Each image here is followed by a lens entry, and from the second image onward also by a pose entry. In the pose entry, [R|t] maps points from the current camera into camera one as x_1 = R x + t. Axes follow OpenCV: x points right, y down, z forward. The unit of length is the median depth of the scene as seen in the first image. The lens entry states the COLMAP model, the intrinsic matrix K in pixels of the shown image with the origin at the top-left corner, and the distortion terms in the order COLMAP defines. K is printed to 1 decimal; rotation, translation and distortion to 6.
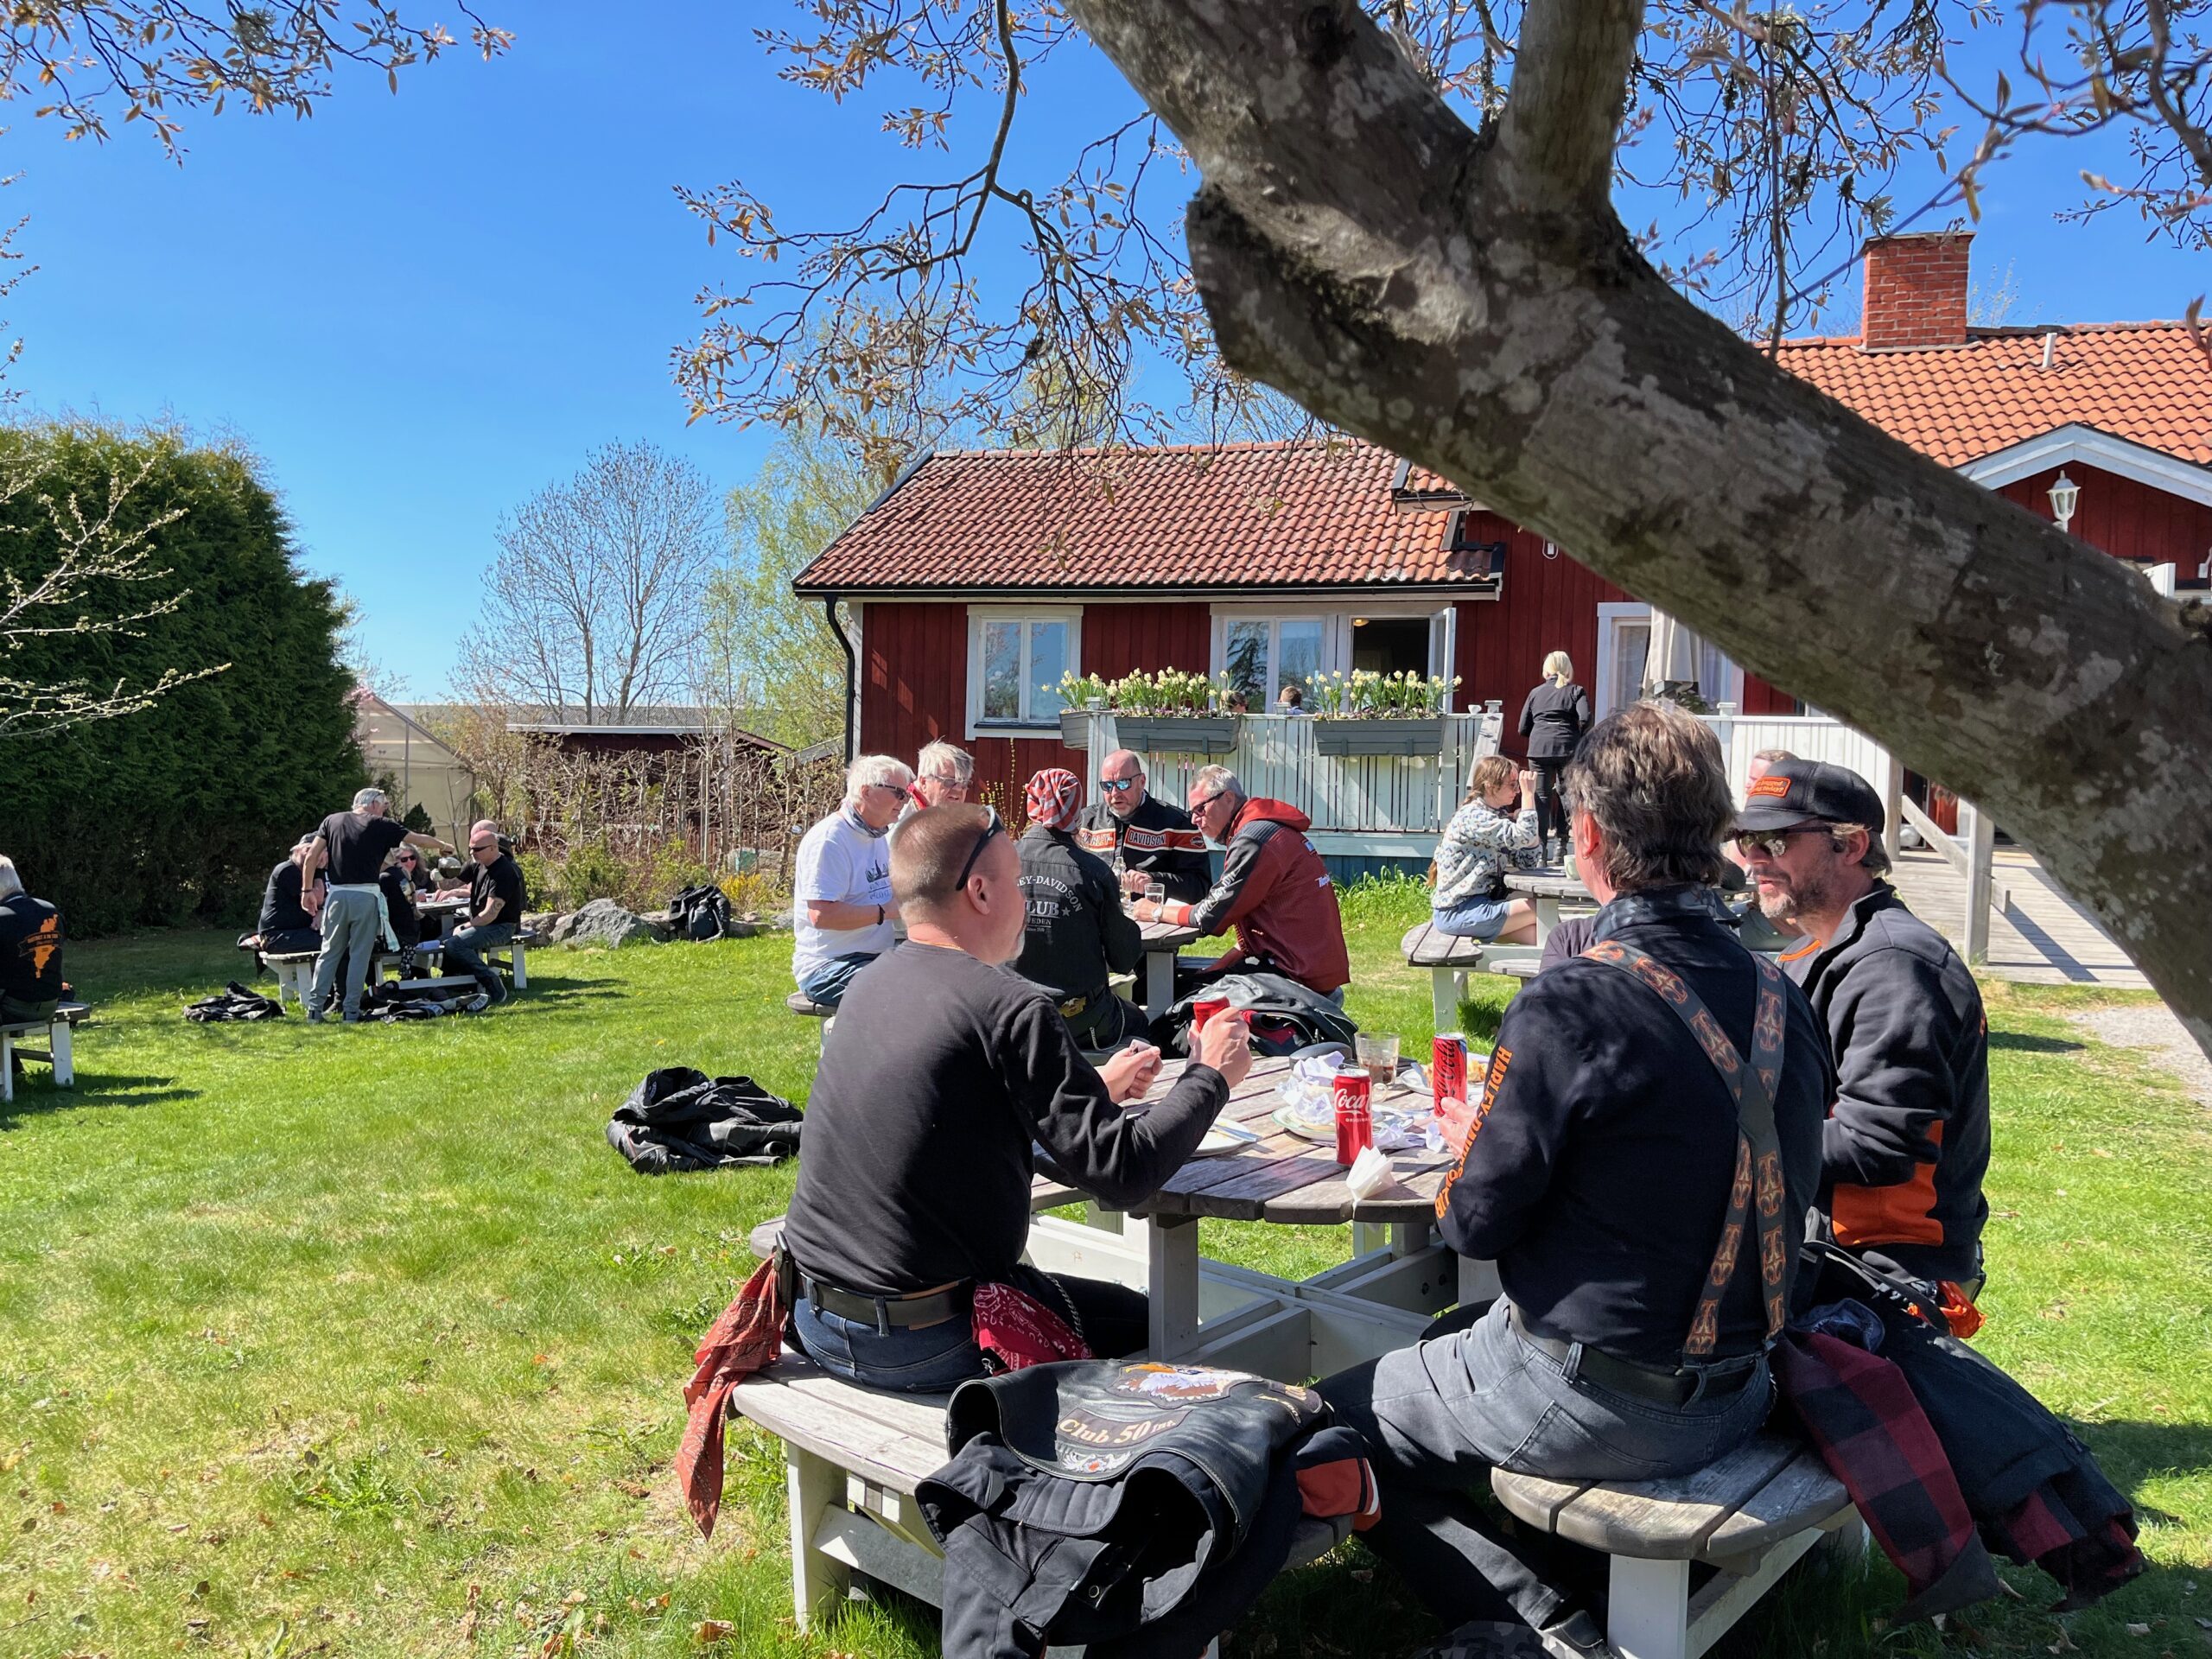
lens RADIAL K [[1767.3, 0, 1123.9], [0, 1767.3, 817.7], [0, 0, 1]] dist [0.042337, -0.061549]
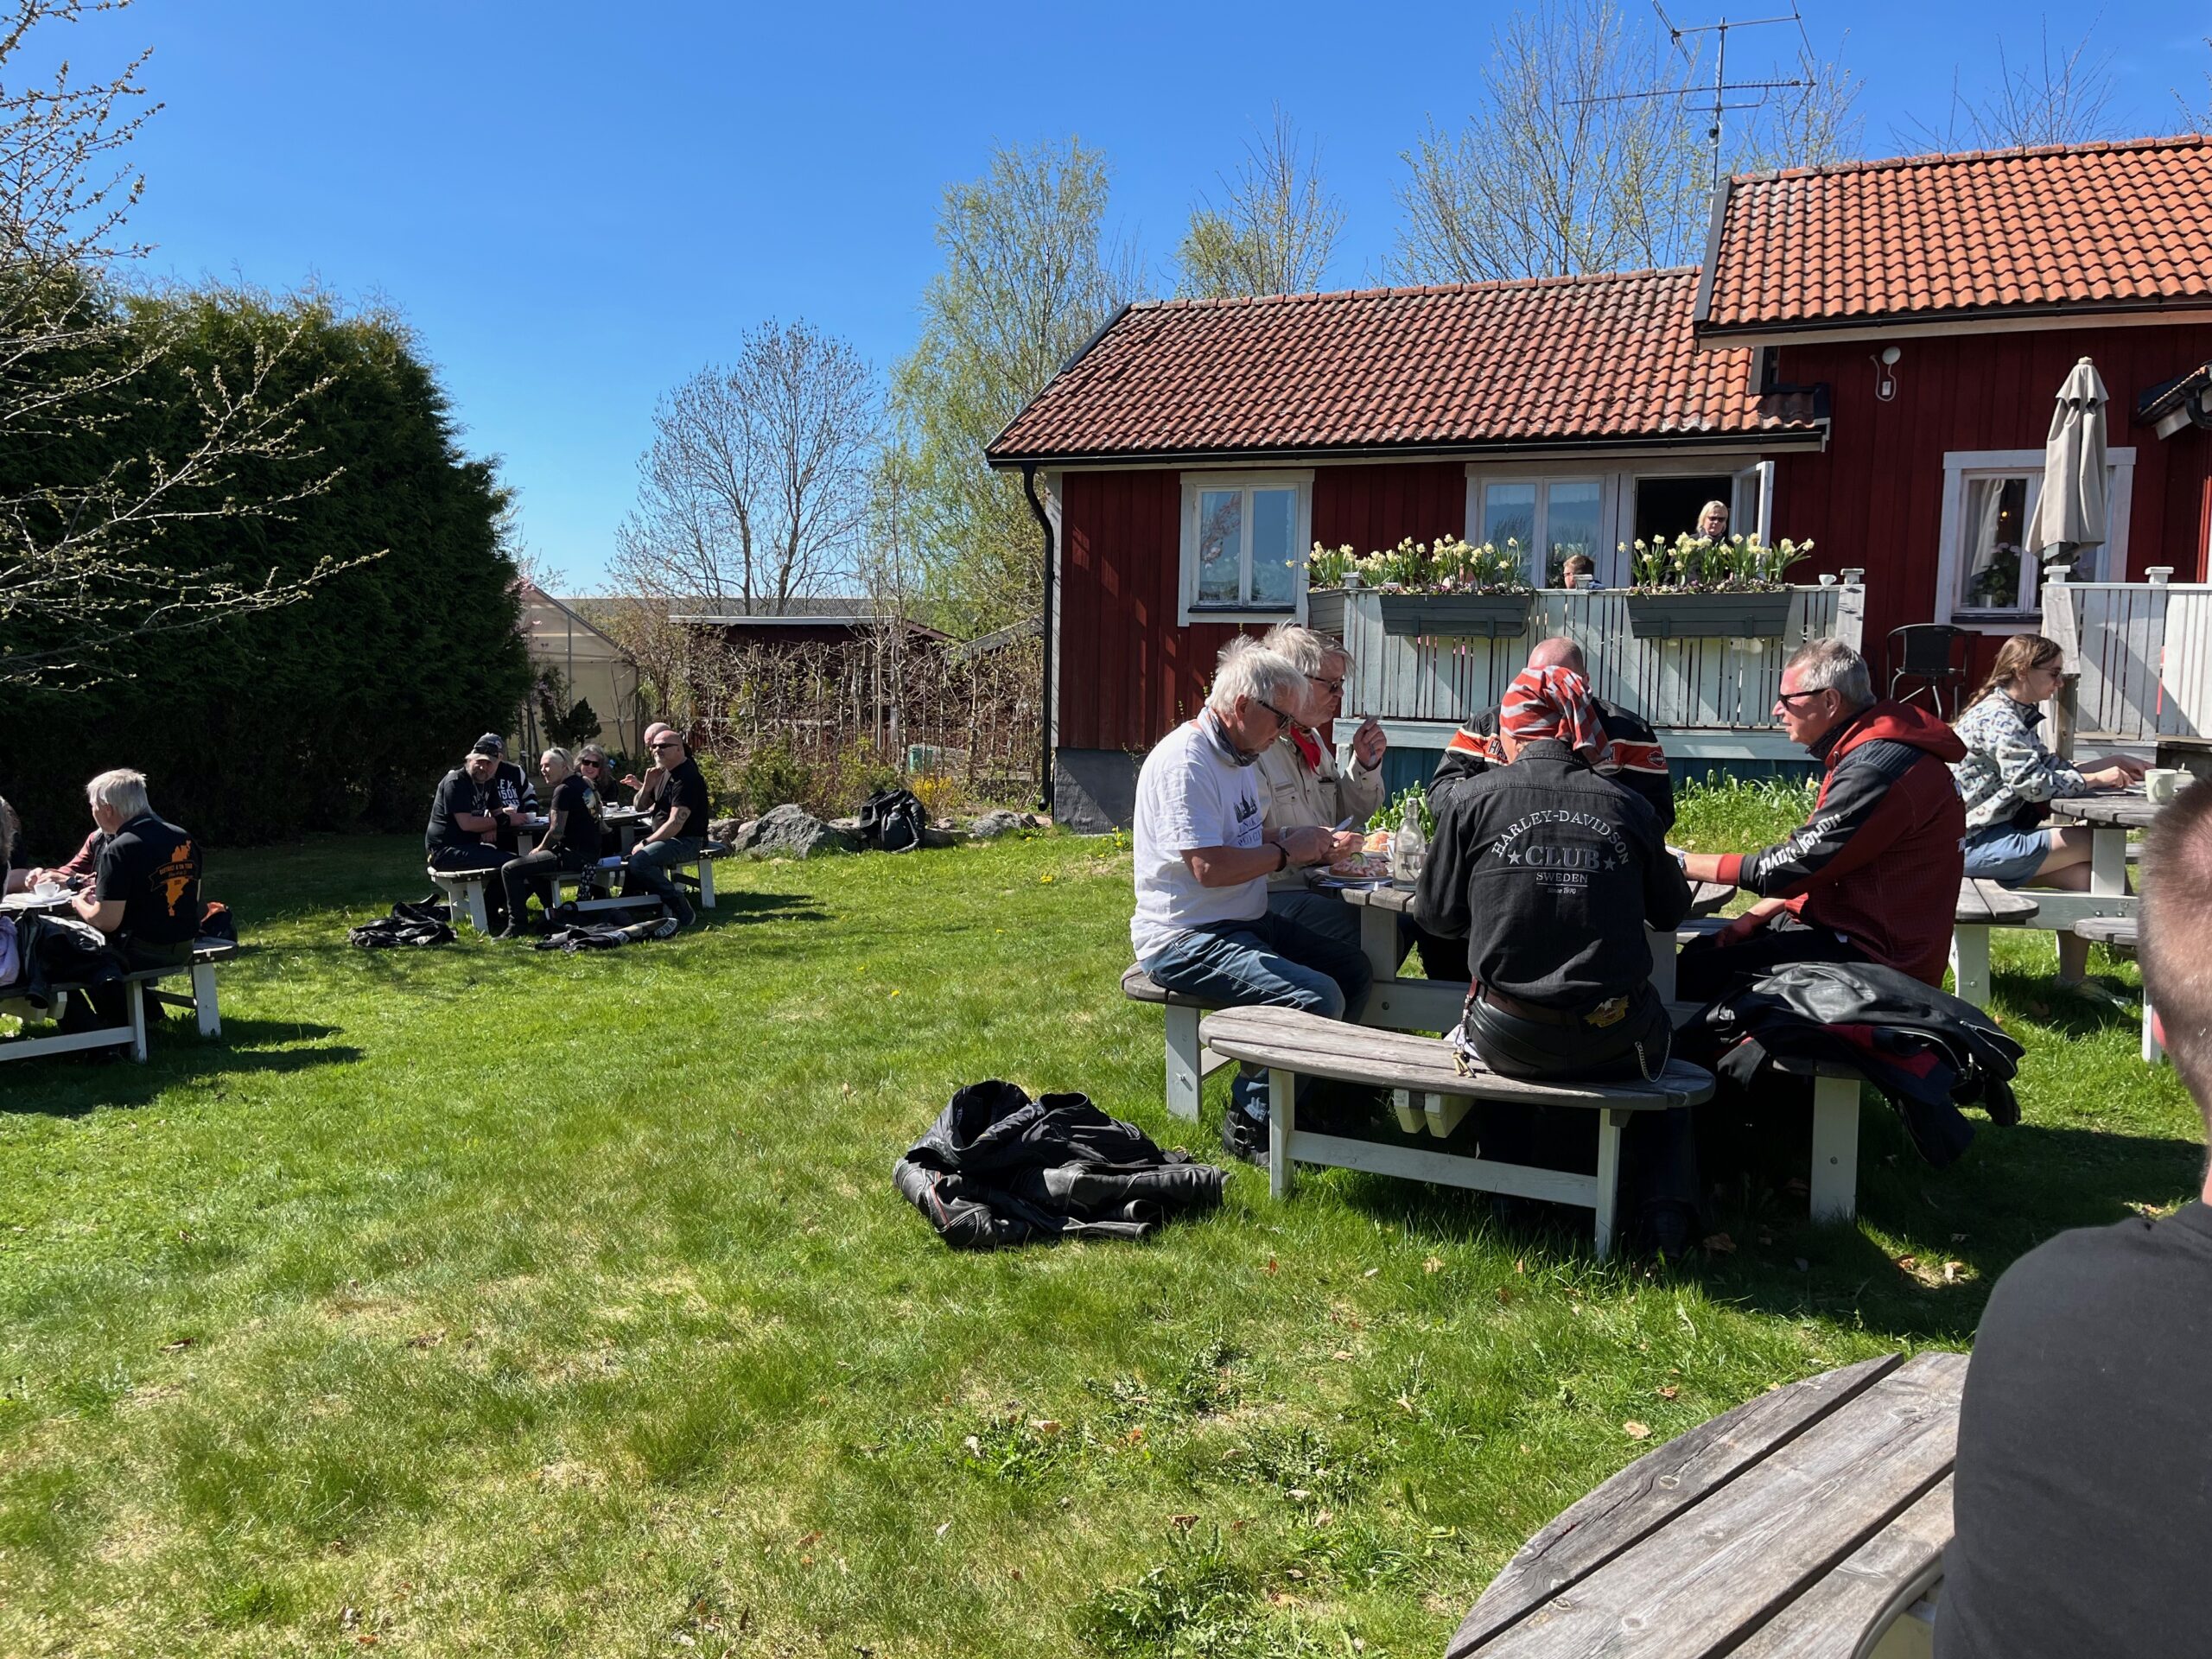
lens RADIAL K [[1767.3, 0, 1107.8], [0, 1767.3, 829.6], [0, 0, 1]] dist [0.042337, -0.061549]
pose [[0.996134, -0.000179, -0.087846, -0.053832], [0.006259, 0.997601, 0.068949, -0.003538], [0.087623, -0.069233, 0.993745, 0.116310]]
